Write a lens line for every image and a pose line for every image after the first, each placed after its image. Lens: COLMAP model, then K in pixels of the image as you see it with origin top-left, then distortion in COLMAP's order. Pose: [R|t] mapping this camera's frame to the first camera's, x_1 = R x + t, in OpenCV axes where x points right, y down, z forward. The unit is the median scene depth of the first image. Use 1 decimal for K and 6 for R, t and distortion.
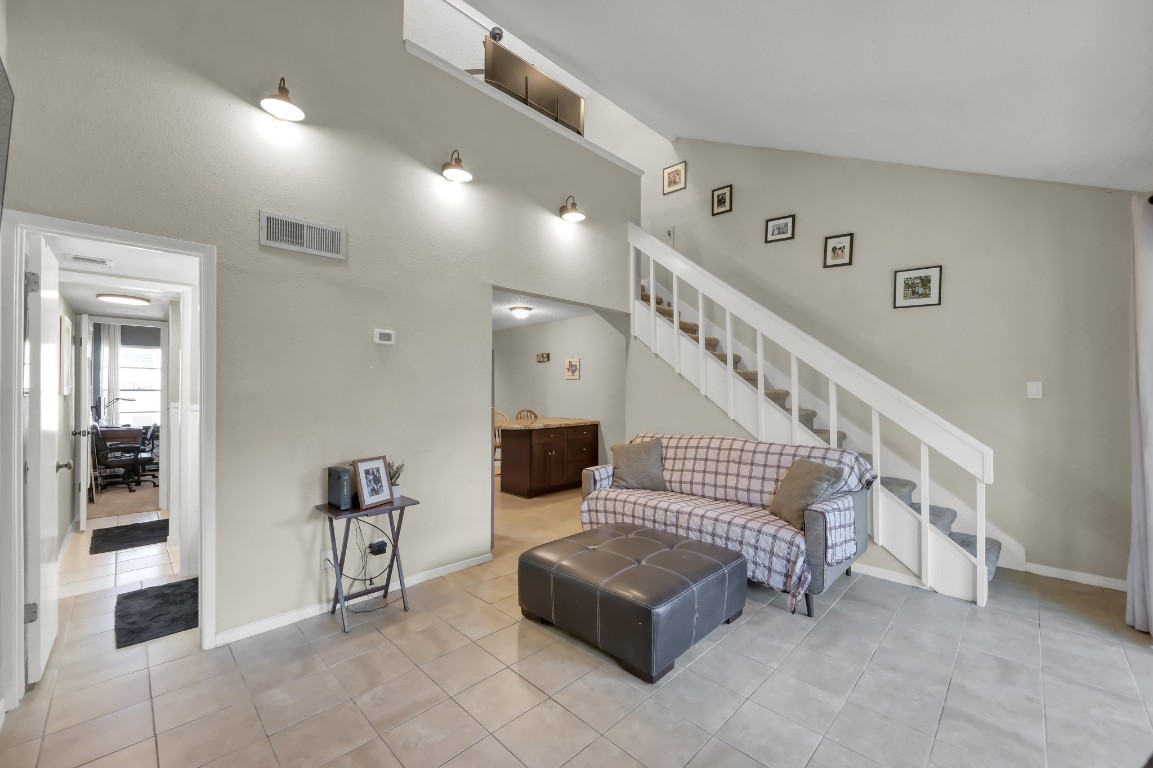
lens RADIAL K [[458.7, 0, 572.1], [0, 458.7, 386.8], [0, 0, 1]] dist [0.001270, 0.000352]
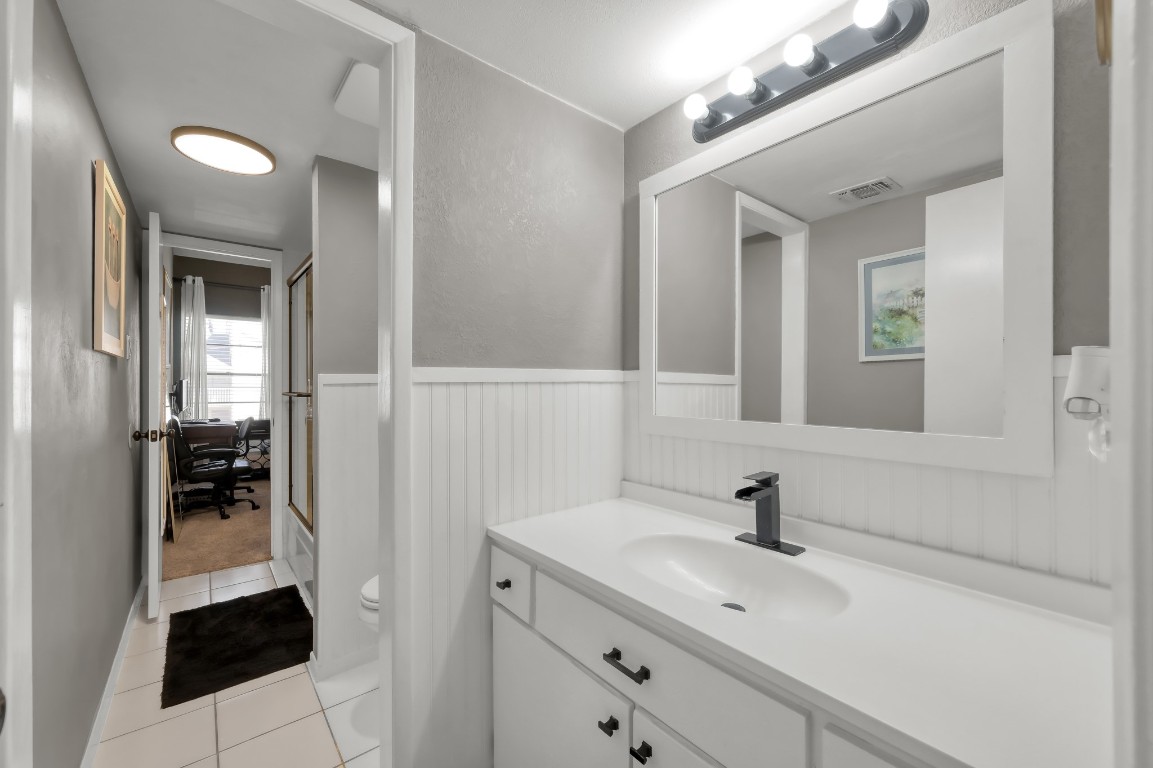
lens RADIAL K [[458.7, 0, 574.0], [0, 458.7, 376.2], [0, 0, 1]] dist [0.001270, 0.000352]
pose [[0.995799, -0.011566, -0.090834, -0.379614], [0.010971, 0.999915, -0.007046, 0.029518], [0.090908, 0.006020, 0.995841, 0.369507]]
